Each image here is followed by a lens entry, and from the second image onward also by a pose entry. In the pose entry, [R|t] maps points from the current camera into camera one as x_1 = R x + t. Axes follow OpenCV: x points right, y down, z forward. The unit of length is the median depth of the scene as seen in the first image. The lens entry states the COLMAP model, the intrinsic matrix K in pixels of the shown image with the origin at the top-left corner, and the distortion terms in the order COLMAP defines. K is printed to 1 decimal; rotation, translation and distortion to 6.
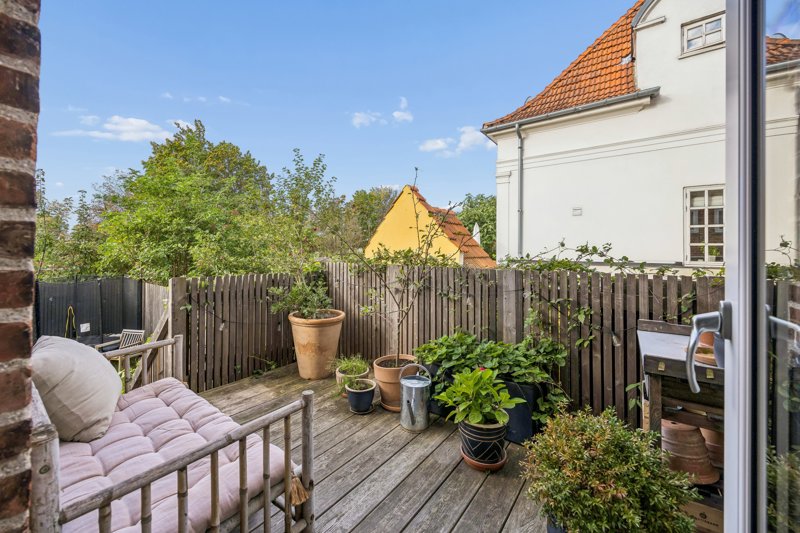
lens RADIAL K [[317.8, 0, 398.9], [0, 317.8, 259.5], [0, 0, 1]] dist [0.021868, 0.000143]
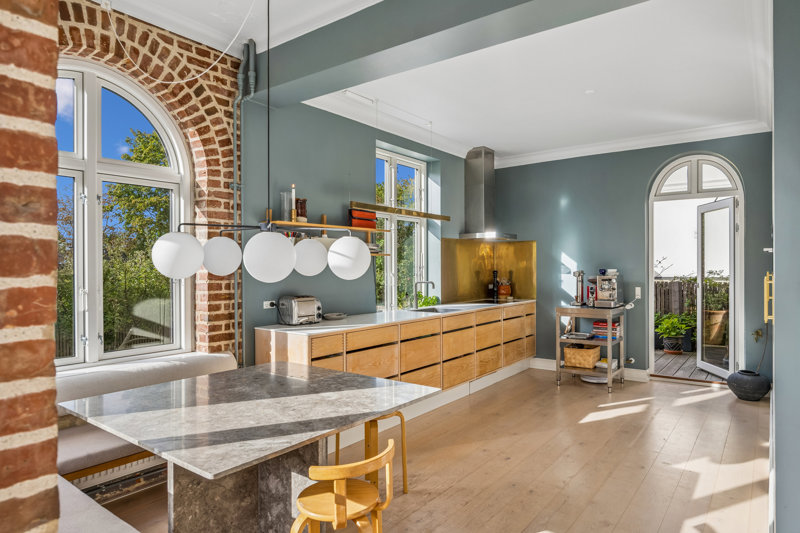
lens RADIAL K [[484.5, 0, 401.6], [0, 484.5, 266.2], [0, 0, 1]] dist [-0.003306, -0.002253]
pose [[0.999927, 0.005404, -0.010772, -0.779411], [-0.005411, 0.999985, -0.000573, -0.029315], [0.010769, 0.000631, 0.999942, -1.210360]]
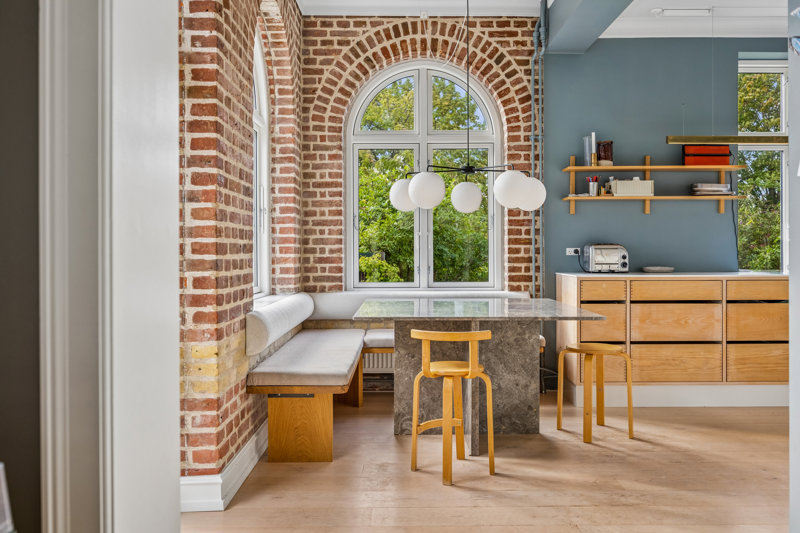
lens RADIAL K [[642.5, 0, 404.6], [0, 642.5, 250.3], [0, 0, 1]] dist [0.012040, 0.006212]
pose [[0.594785, 0.005930, -0.803863, -0.336914], [-0.004715, 0.999981, 0.003888, 0.027483], [0.803871, 0.001477, 0.594801, -1.265414]]
